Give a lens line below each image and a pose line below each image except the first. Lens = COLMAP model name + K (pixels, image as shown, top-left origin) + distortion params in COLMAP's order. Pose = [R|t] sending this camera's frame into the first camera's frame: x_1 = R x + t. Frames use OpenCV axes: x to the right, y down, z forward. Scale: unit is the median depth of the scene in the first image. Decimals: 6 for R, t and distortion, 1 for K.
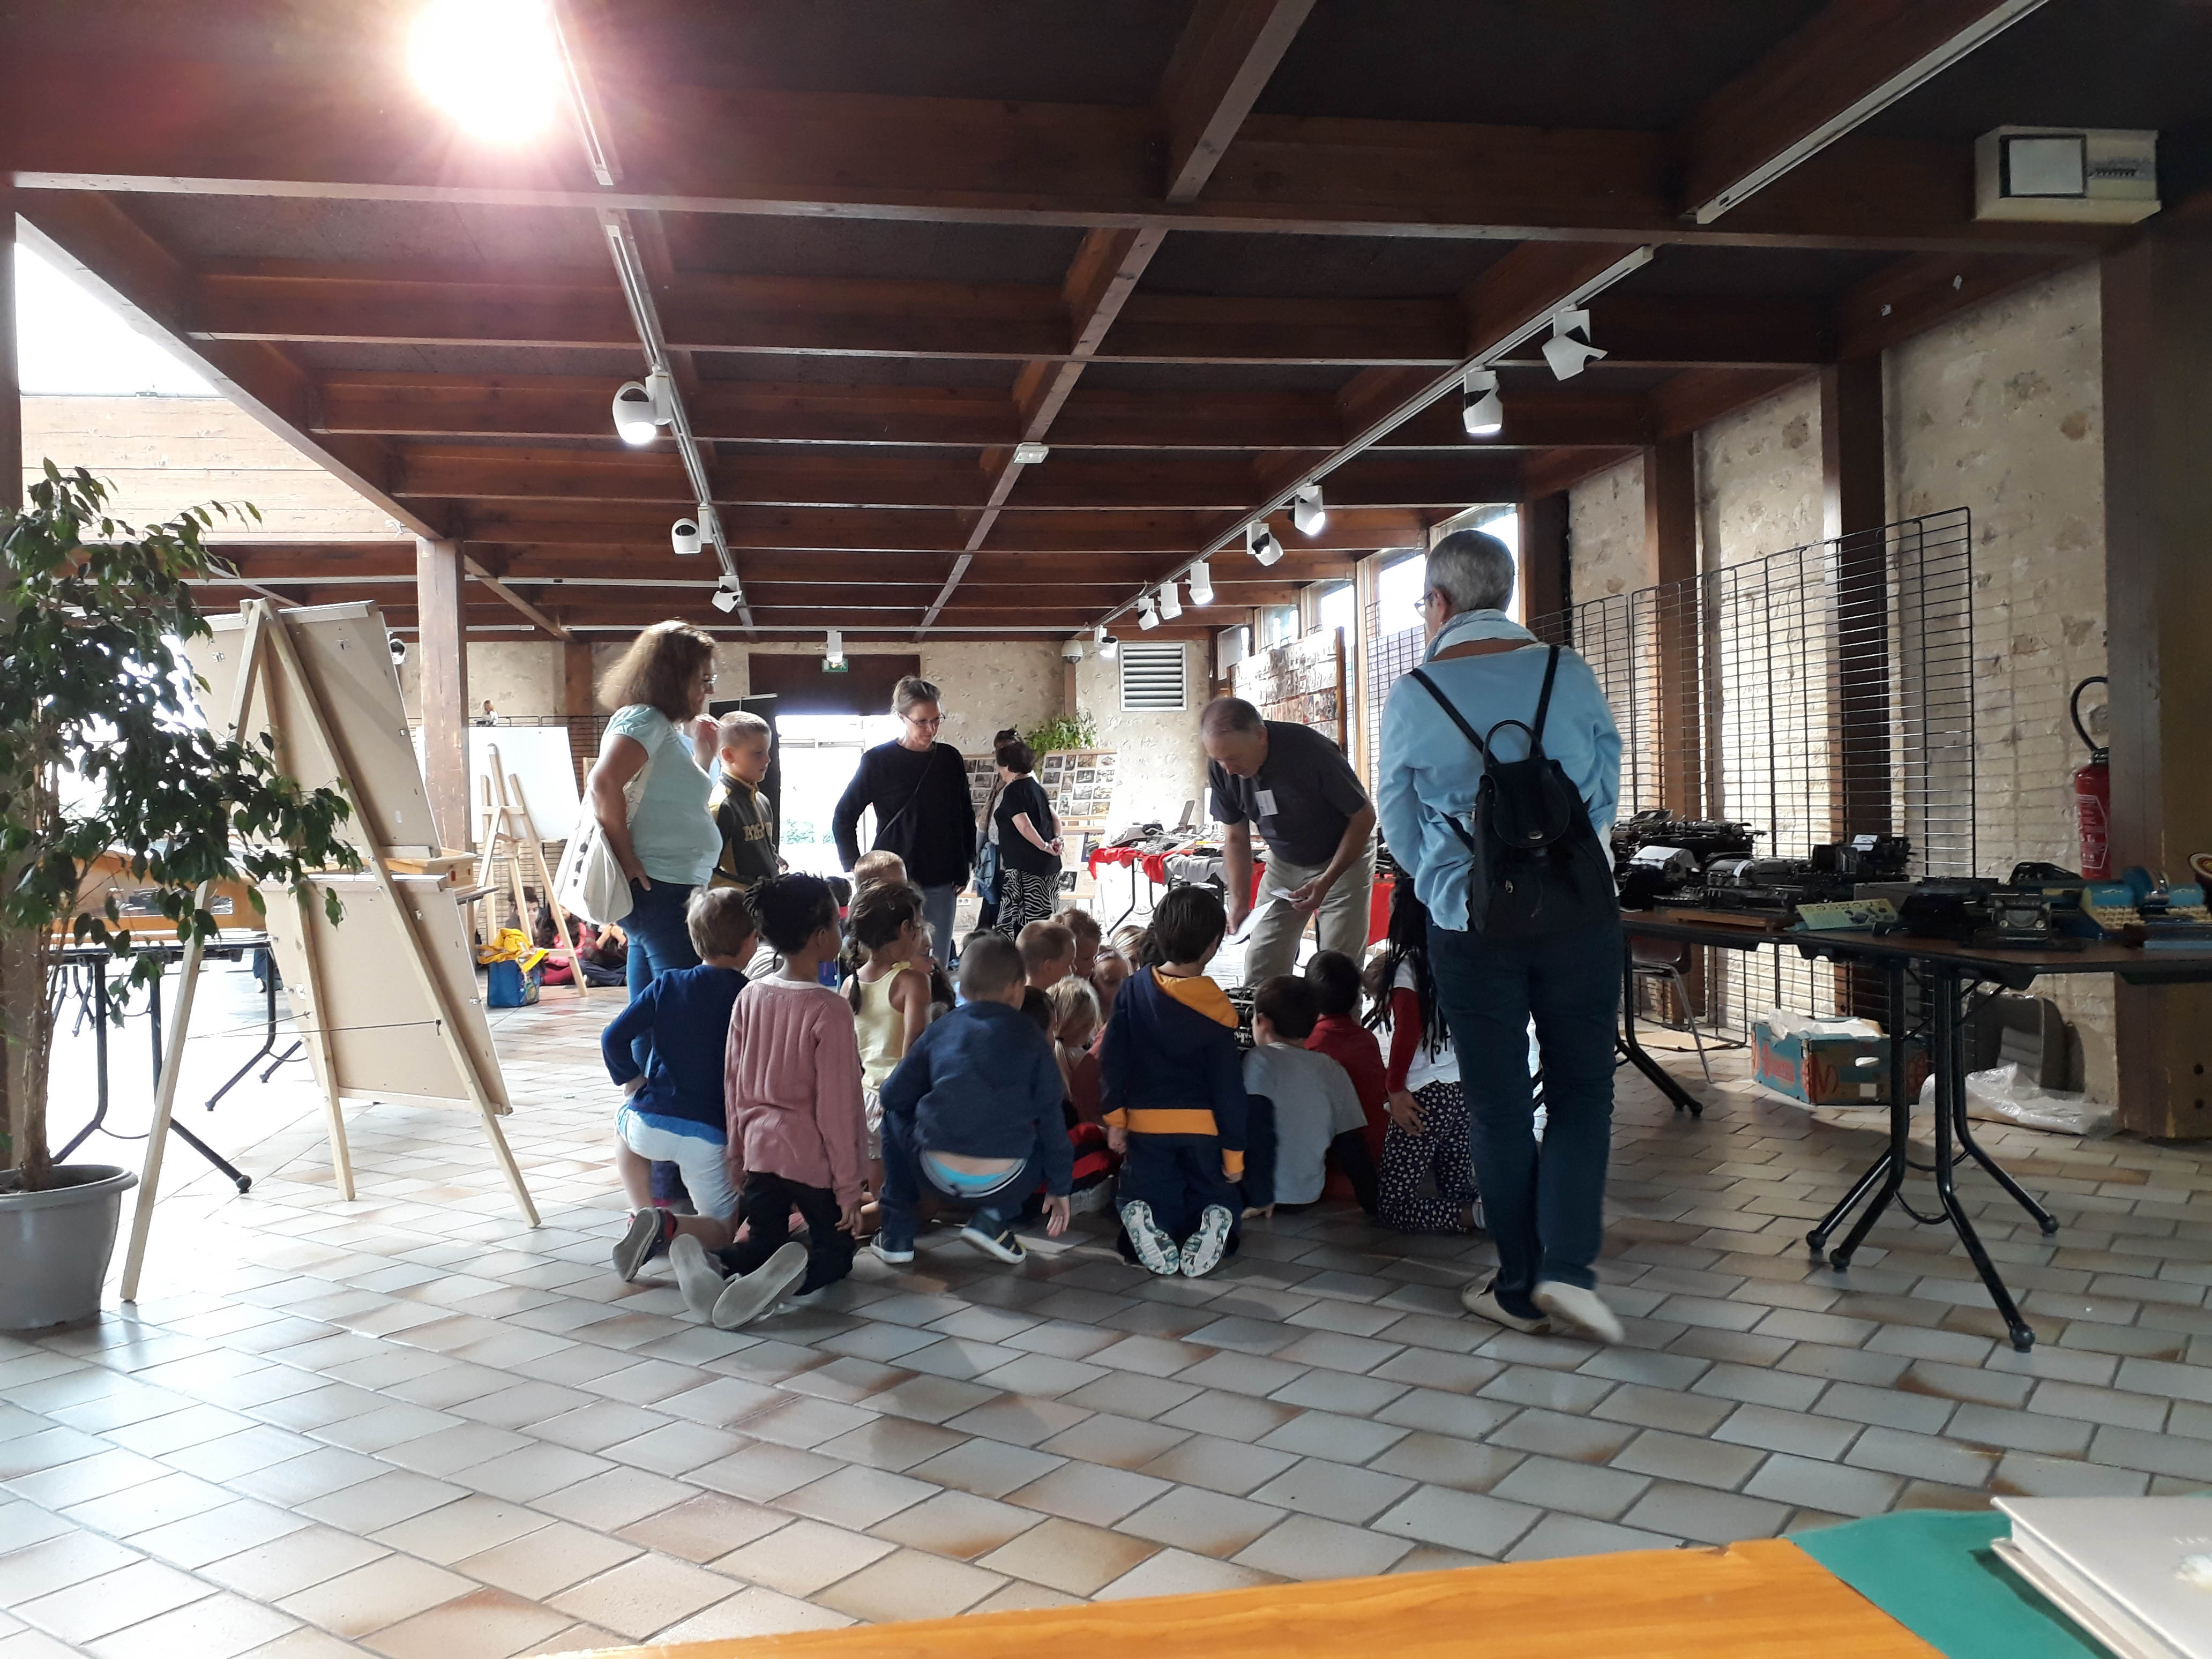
lens RADIAL K [[1759.8, 0, 1105.7], [0, 1759.8, 819.5], [0, 0, 1]] dist [0.004742, -0.000320]
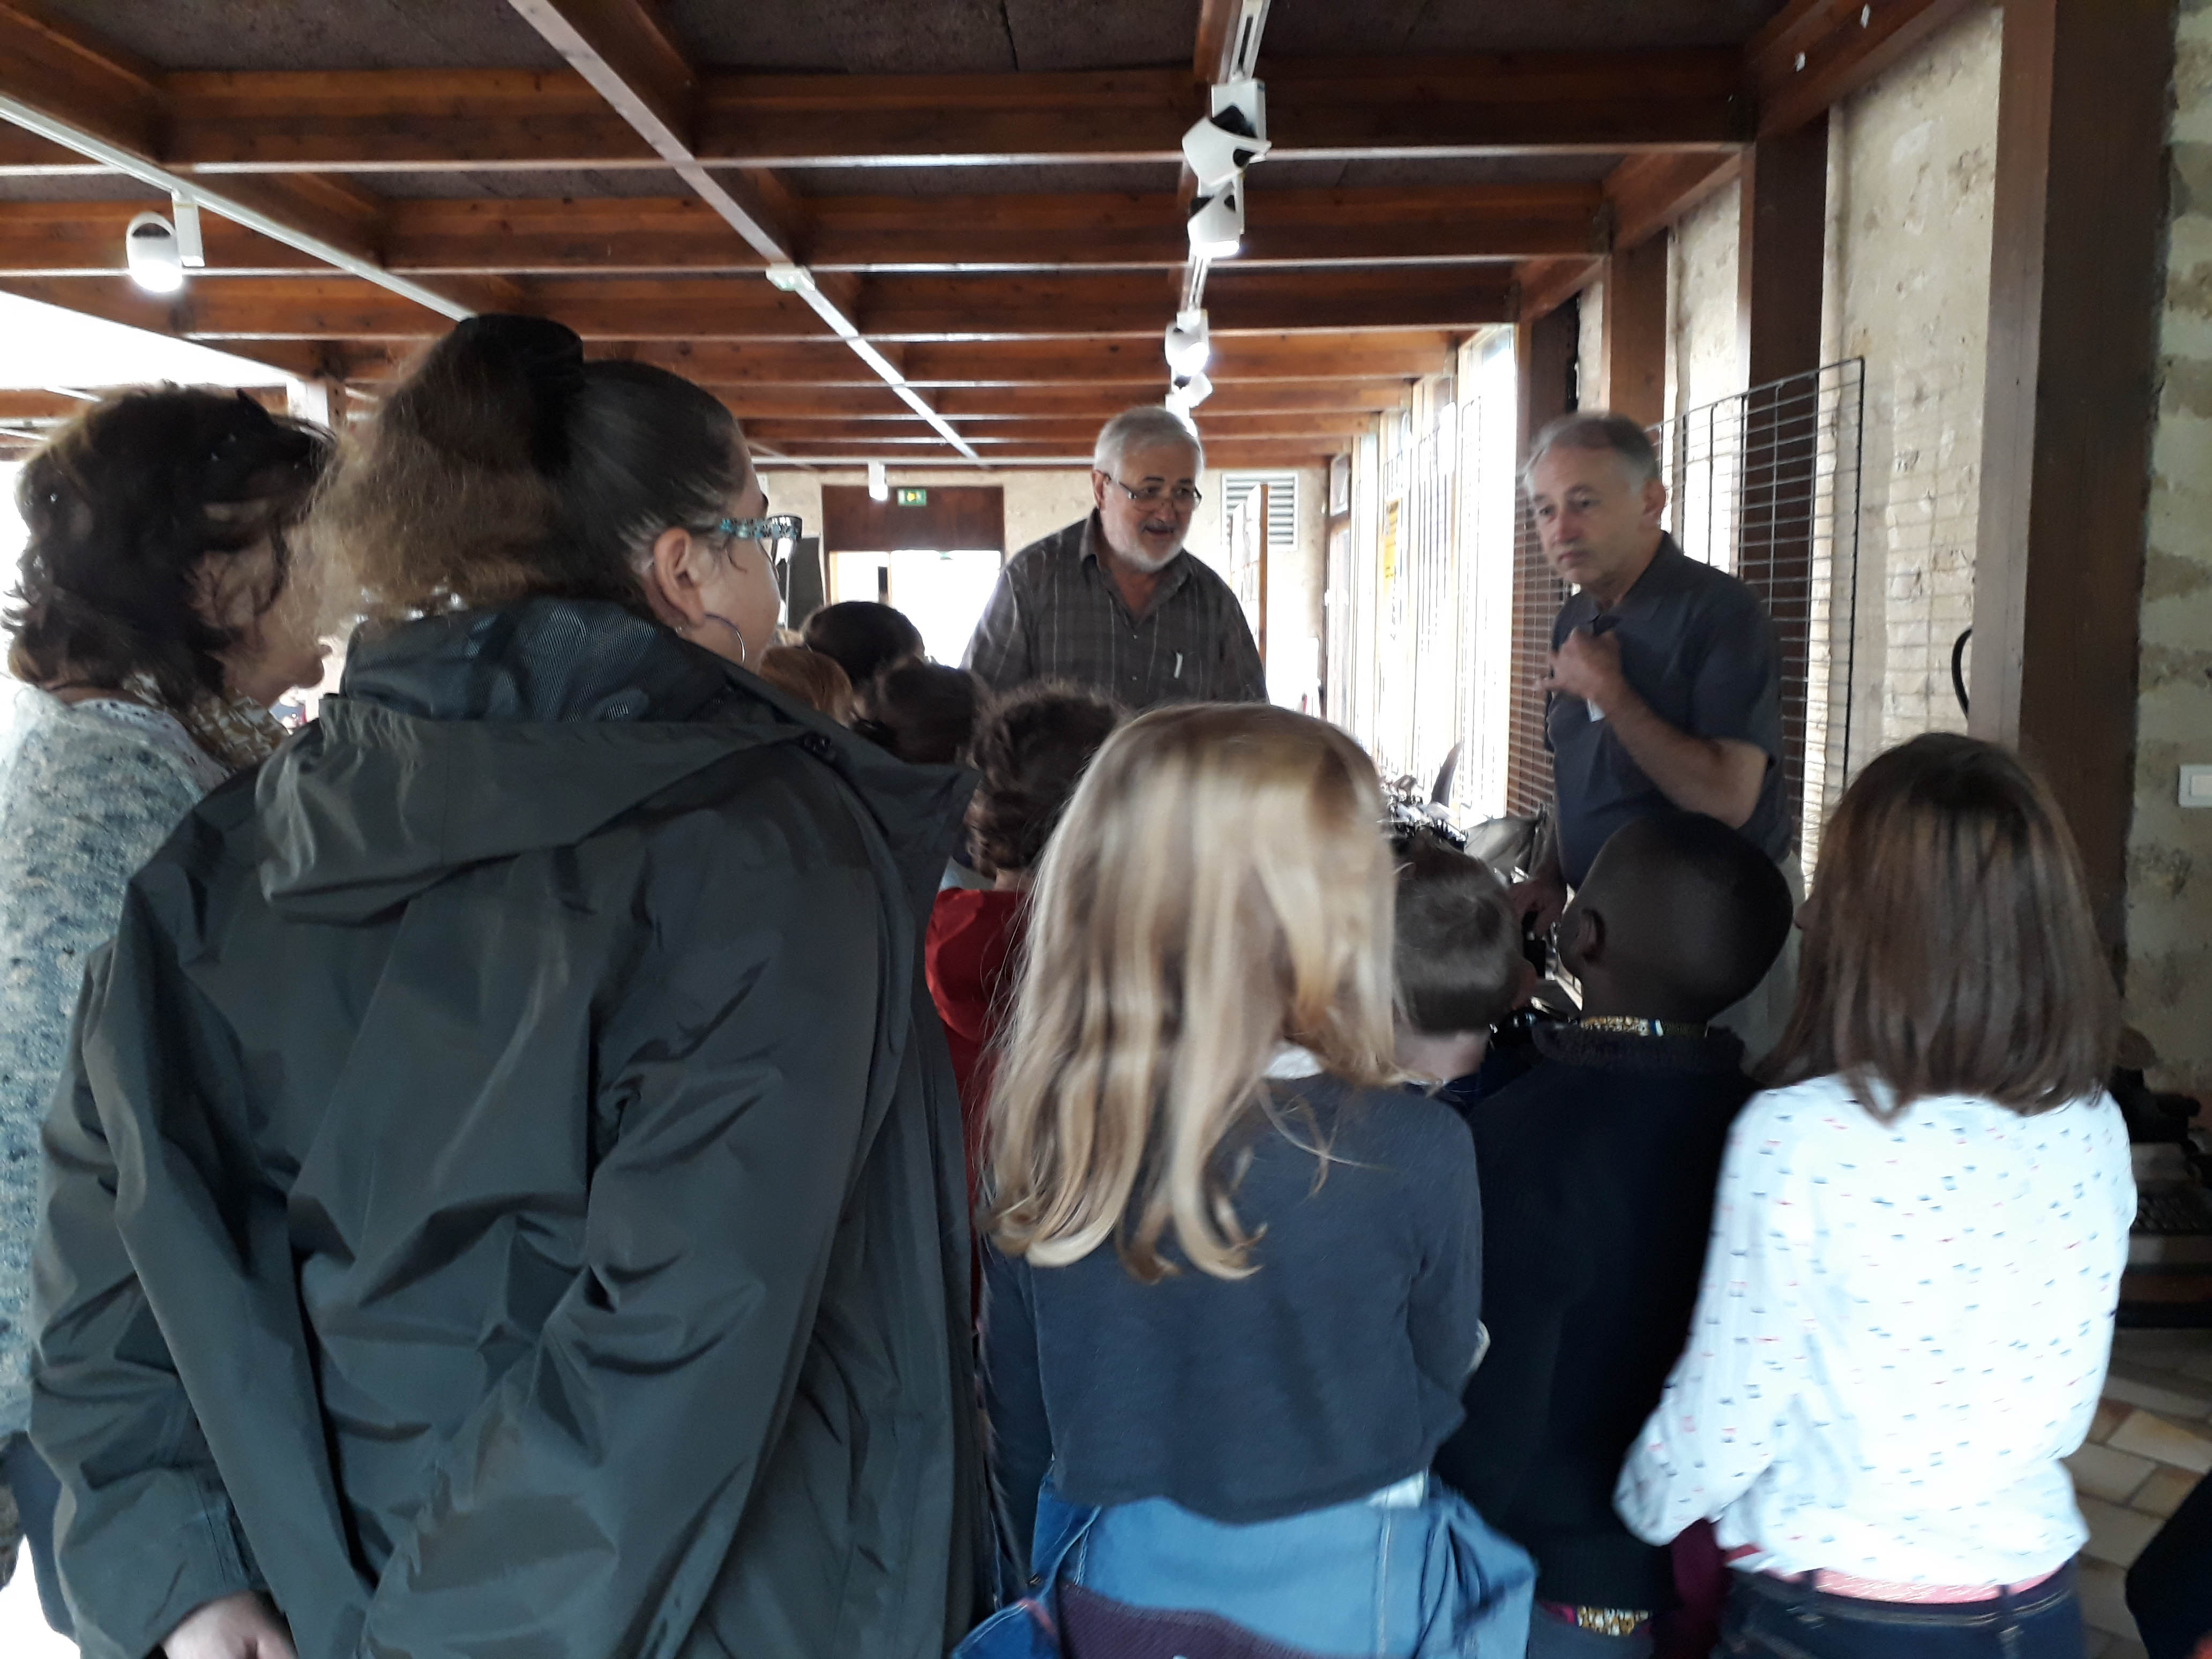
lens RADIAL K [[1759.8, 0, 1105.7], [0, 1759.8, 819.5], [0, 0, 1]] dist [0.004742, -0.000320]
pose [[0.983399, 0.037876, -0.177457, 0.437140], [-0.017573, 0.993254, 0.114619, -0.095595], [0.180602, -0.109597, 0.977431, 0.340778]]
